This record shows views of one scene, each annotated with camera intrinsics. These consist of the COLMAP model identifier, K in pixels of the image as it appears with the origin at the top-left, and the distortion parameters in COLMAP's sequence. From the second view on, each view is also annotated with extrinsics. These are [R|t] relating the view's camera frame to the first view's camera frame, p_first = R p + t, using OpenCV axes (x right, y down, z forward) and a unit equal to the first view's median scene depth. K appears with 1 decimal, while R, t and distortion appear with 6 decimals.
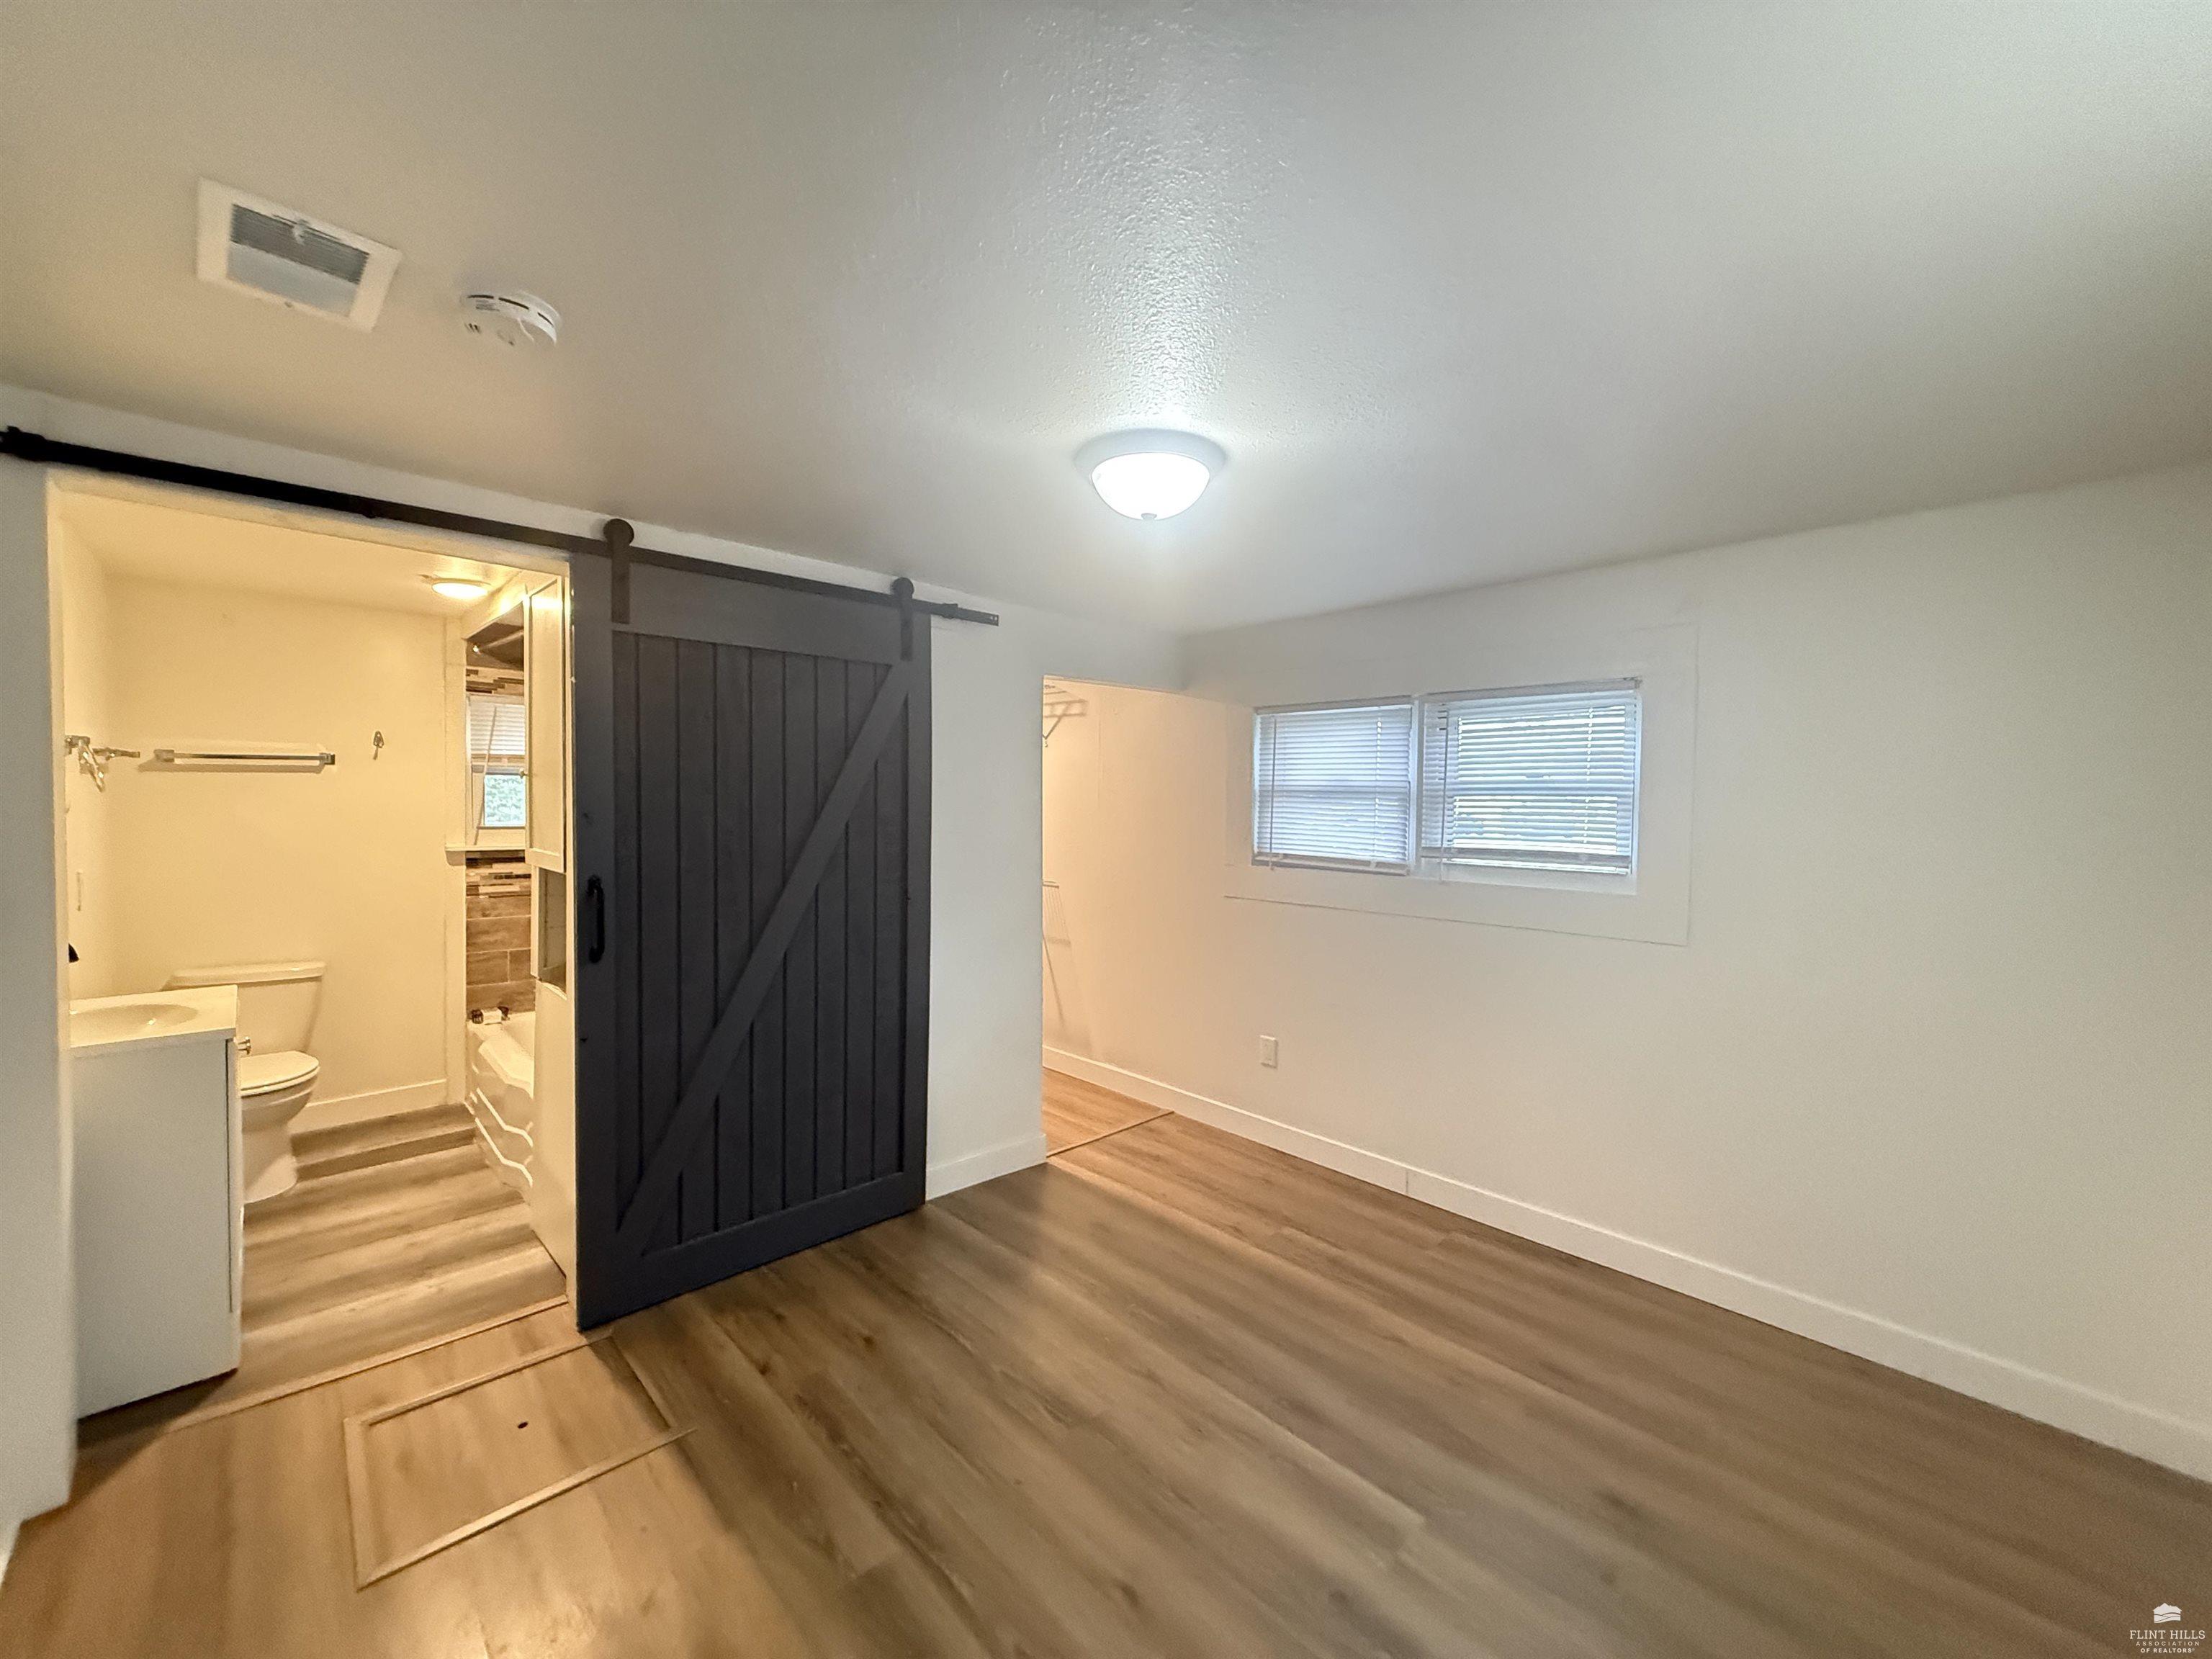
lens RADIAL K [[882.1, 0, 1103.0], [0, 882.1, 826.5], [0, 0, 1]] dist [0.001037, 0.000312]
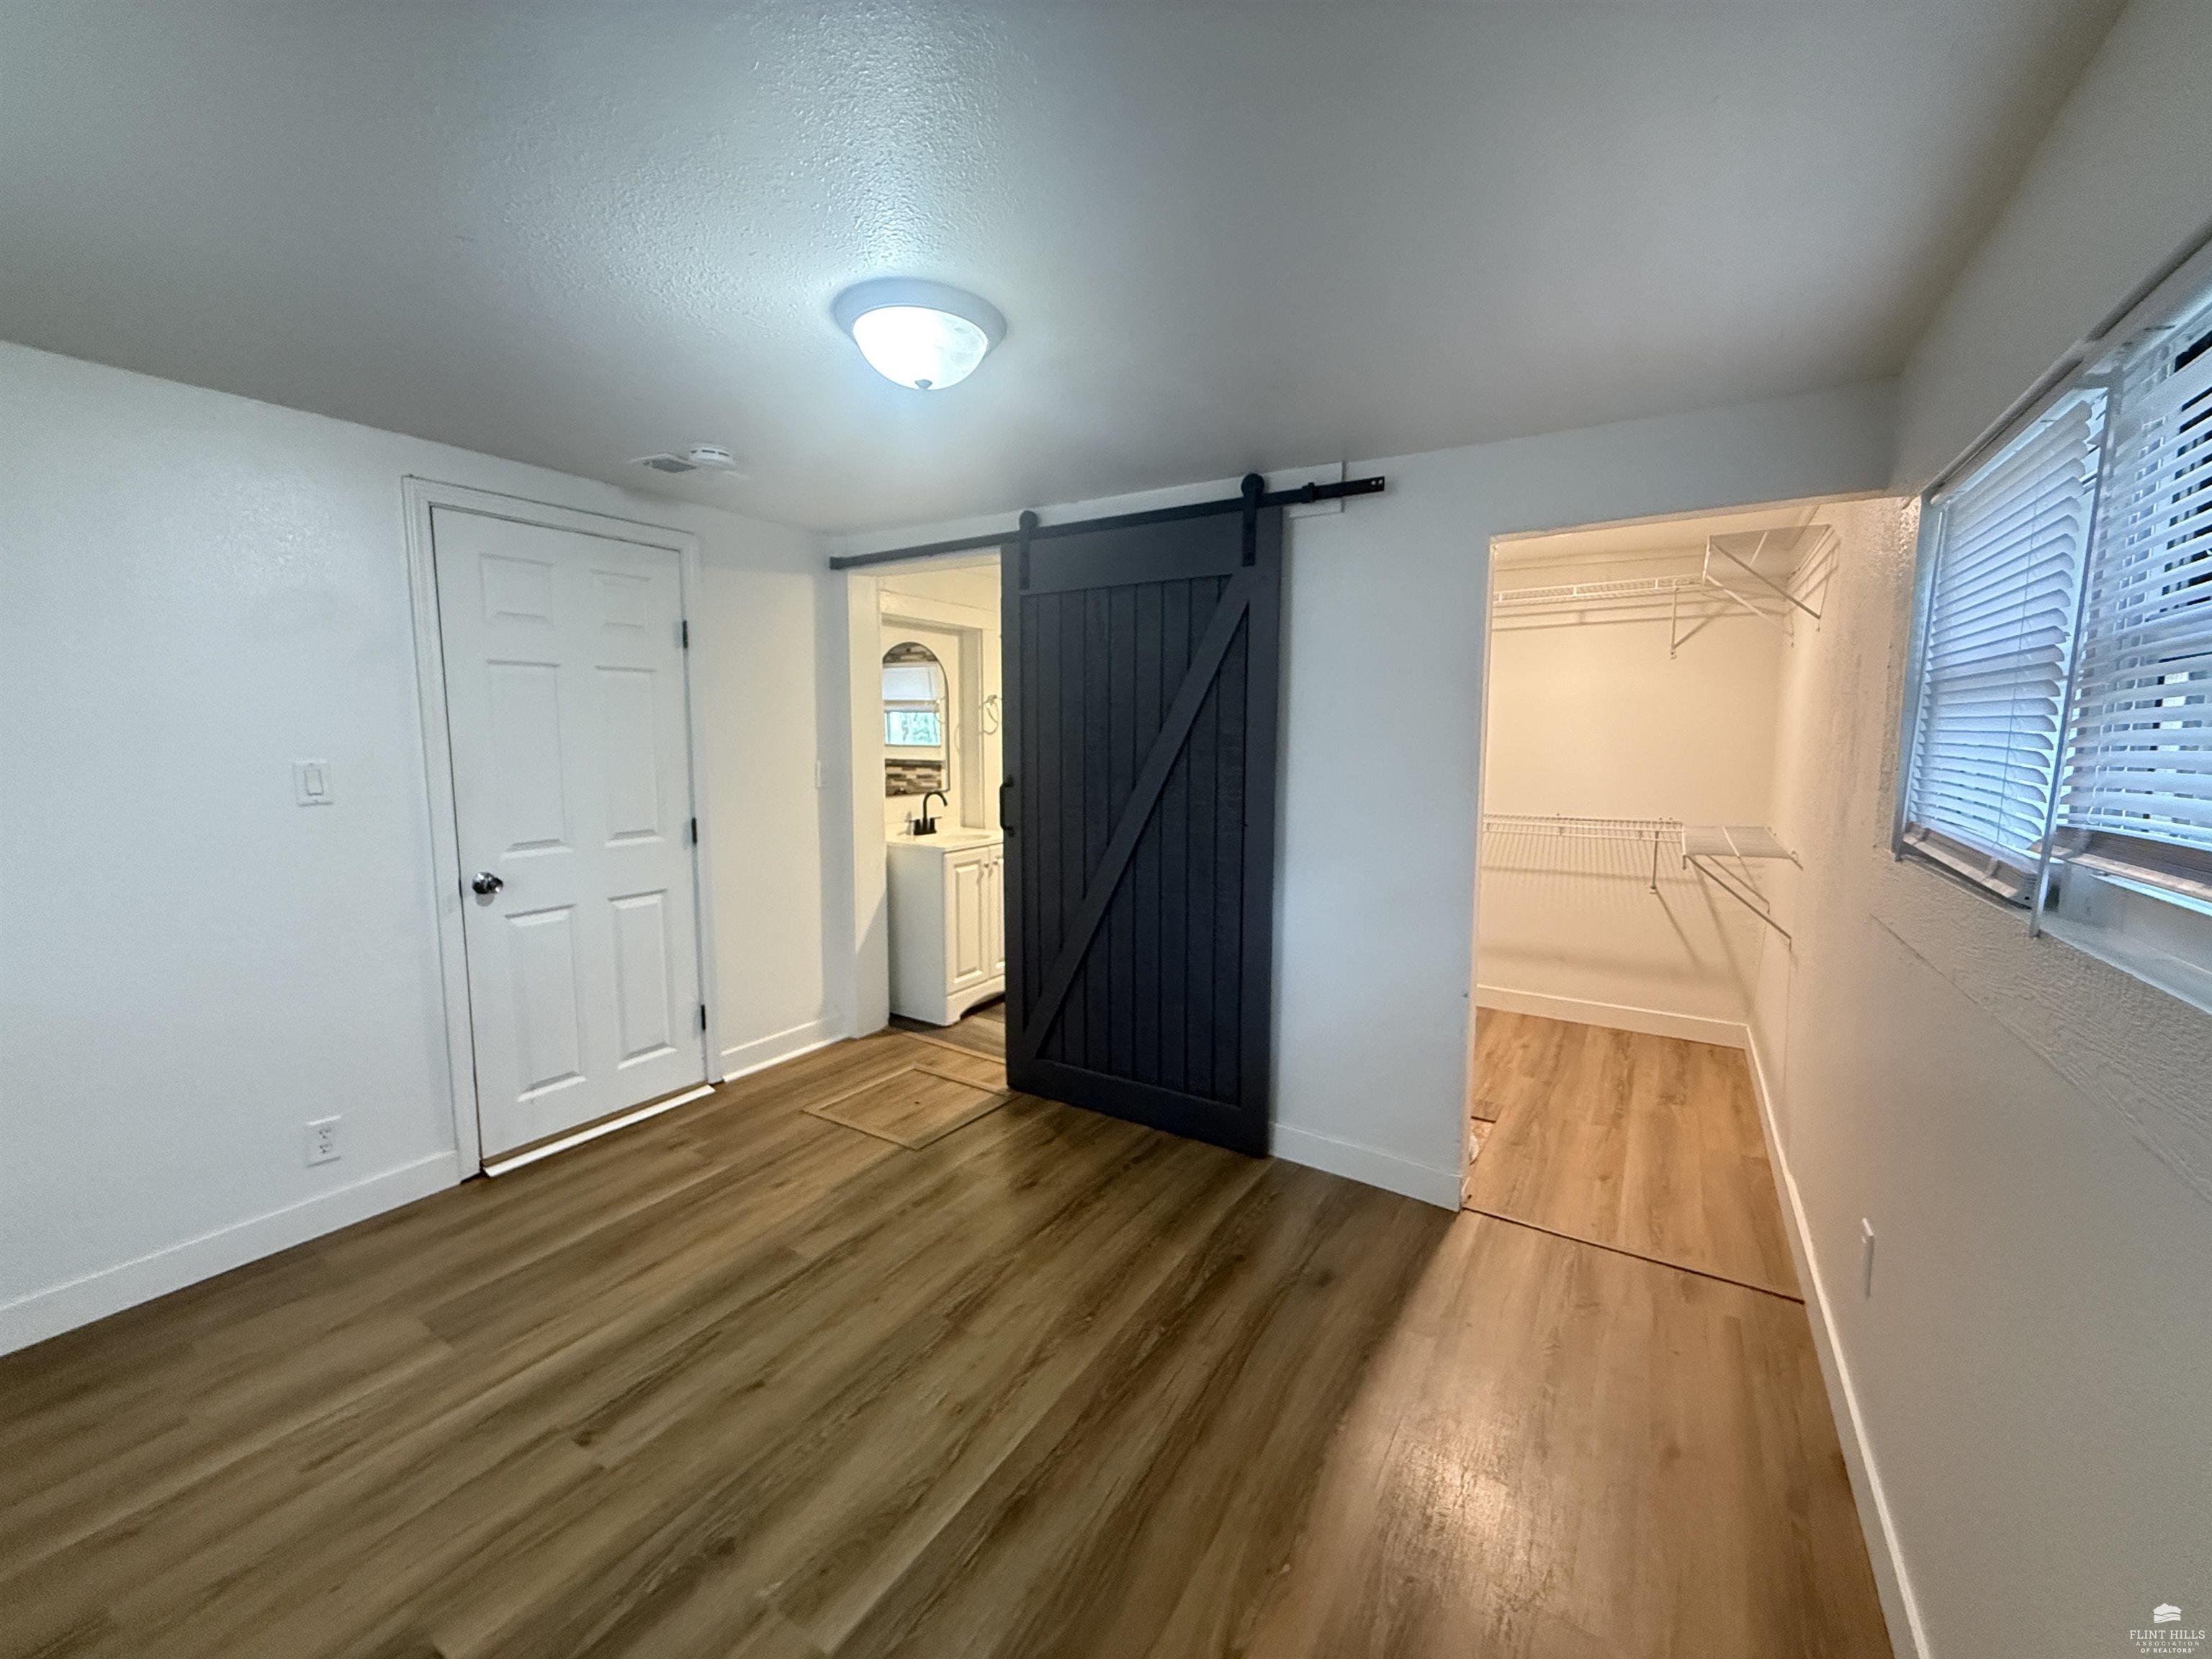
lens RADIAL K [[923.7, 0, 1137.2], [0, 923.7, 827.6], [0, 0, 1]] dist [0.000246, 0.000070]
pose [[0.227382, 0.093403, -0.969316, 0.846636], [-0.030293, 0.995586, 0.088829, 0.001210], [0.973334, 0.009166, 0.229208, 0.800415]]
